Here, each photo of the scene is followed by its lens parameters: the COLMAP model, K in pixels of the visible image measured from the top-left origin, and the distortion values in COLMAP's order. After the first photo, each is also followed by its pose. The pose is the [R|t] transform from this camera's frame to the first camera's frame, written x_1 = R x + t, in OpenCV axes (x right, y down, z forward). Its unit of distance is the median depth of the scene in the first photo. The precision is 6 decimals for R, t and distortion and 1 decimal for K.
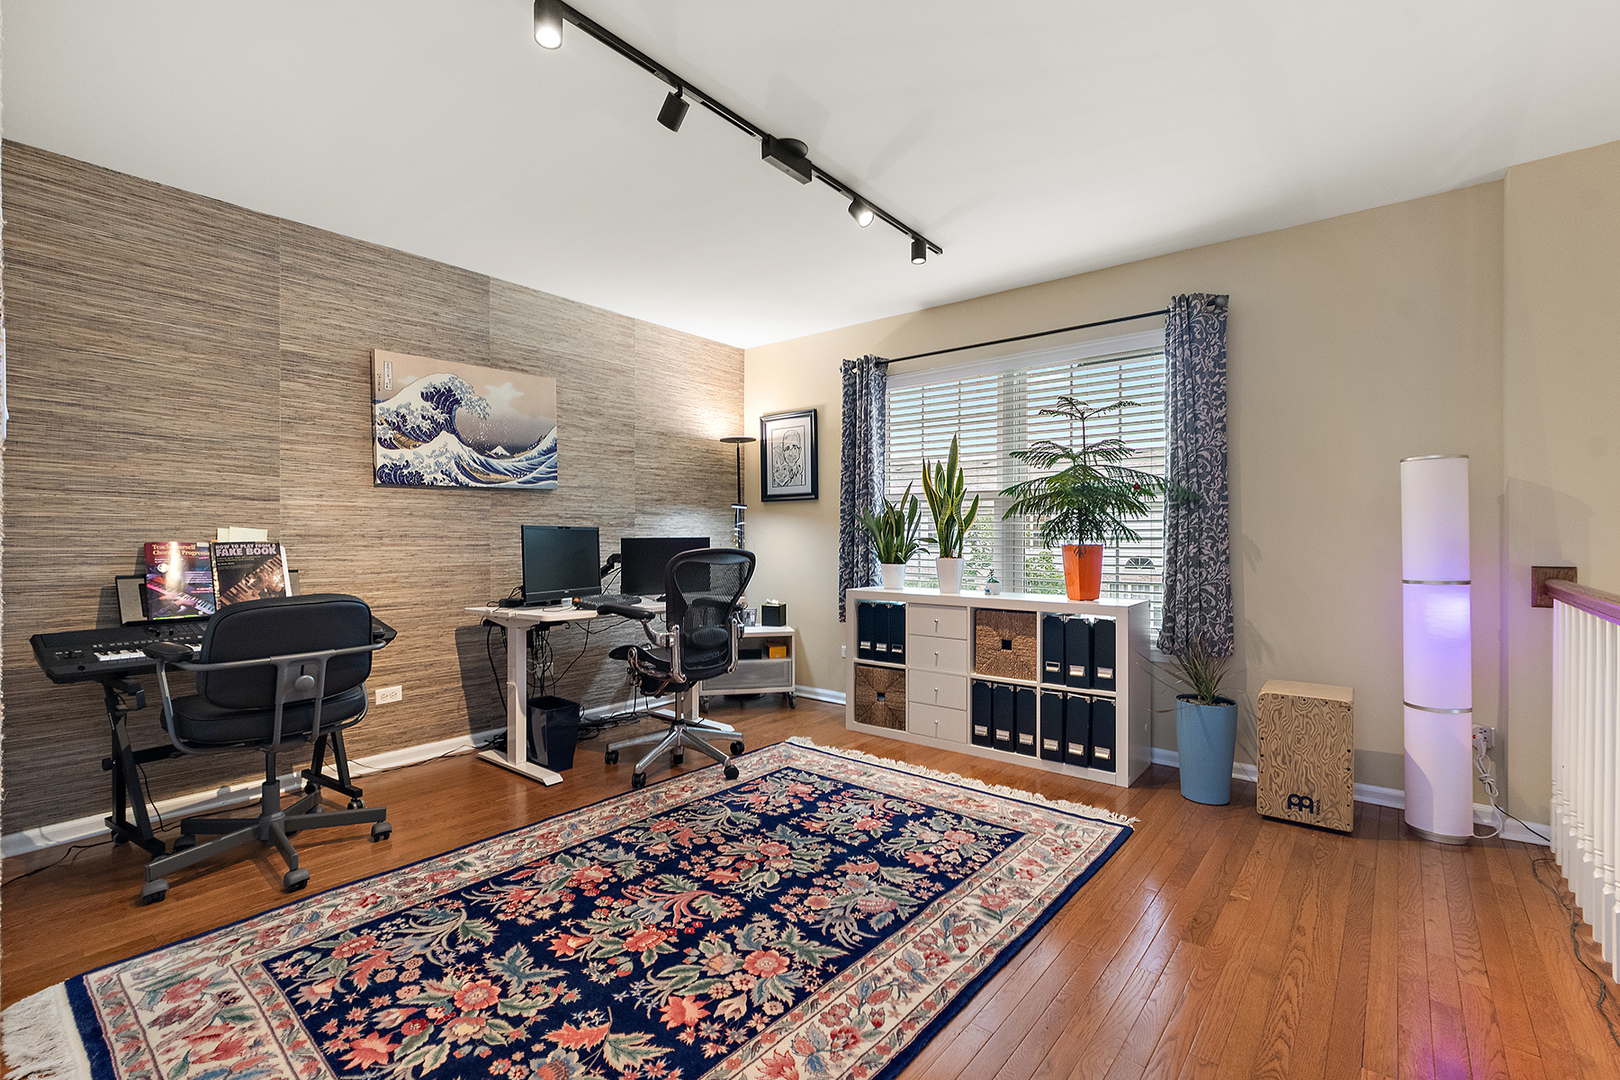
lens RADIAL K [[725.8, 0, 812.5], [0, 725.8, 540.1], [0, 0, 1]] dist [0.000858, -0.002068]
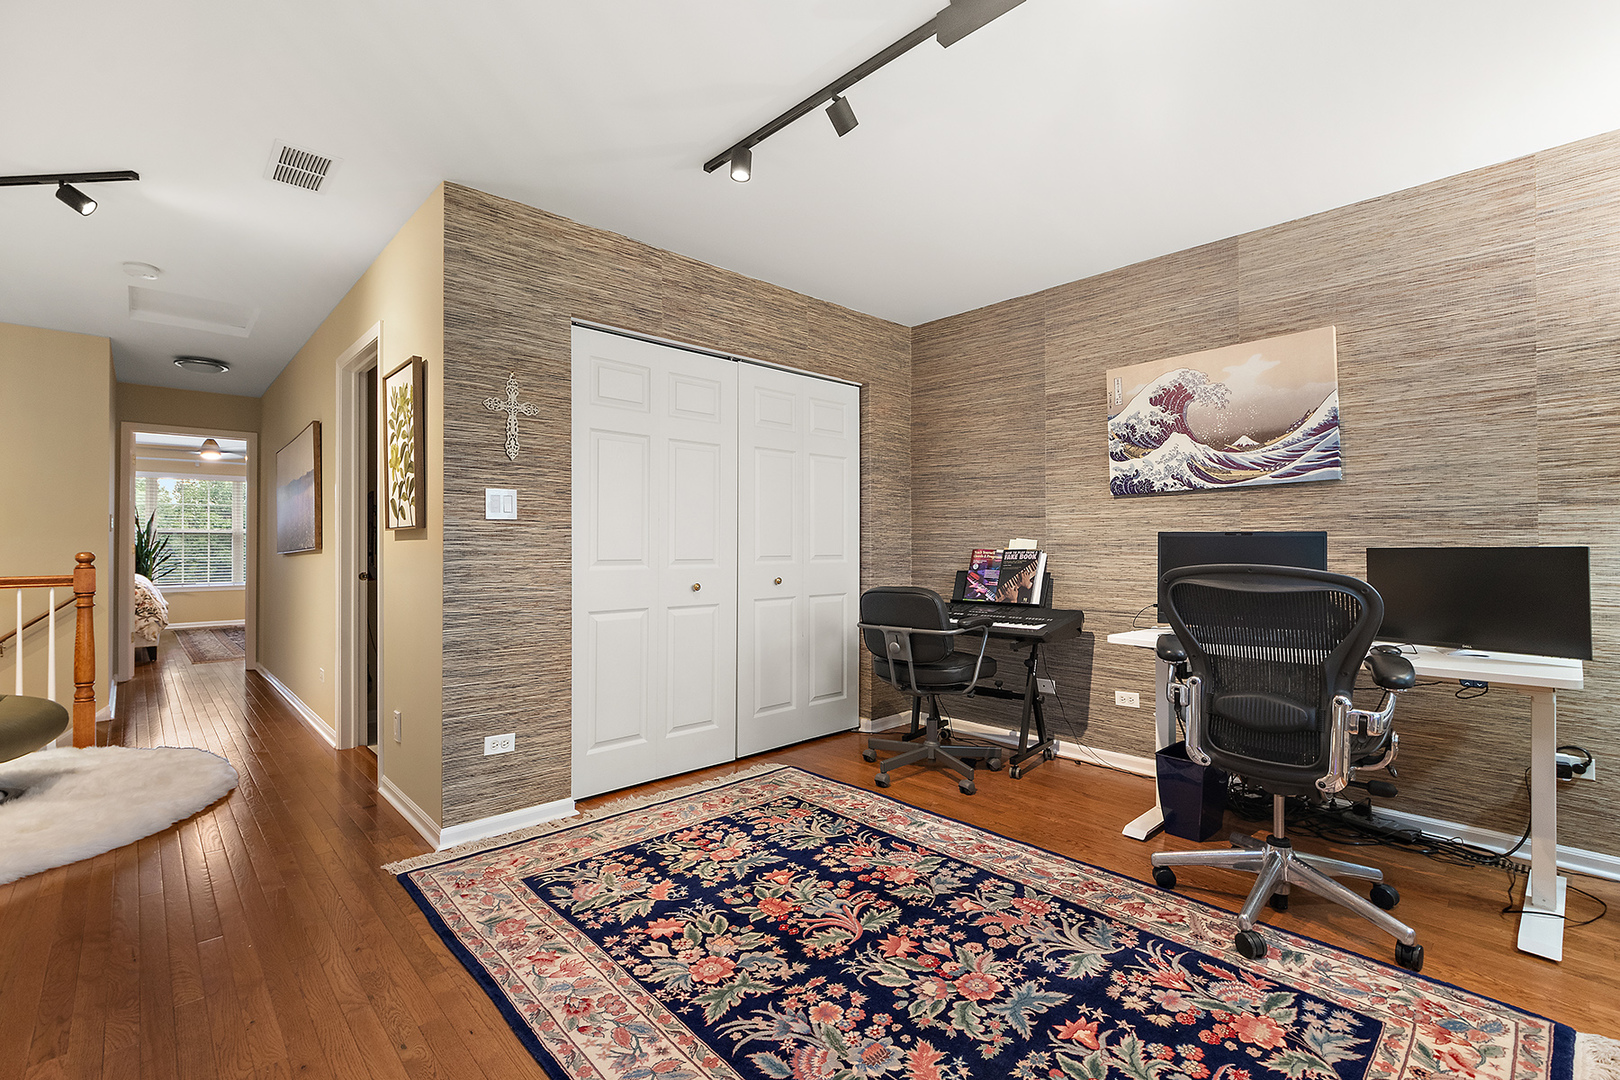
lens RADIAL K [[725.8, 0, 808.2], [0, 725.8, 542.3], [0, 0, 1]] dist [0.000858, -0.002068]
pose [[-0.136537, -0.003179, -0.990630, 0.610839], [-0.003971, 0.999989, -0.002662, -0.006057], [0.990627, 0.003570, -0.136548, 0.841200]]
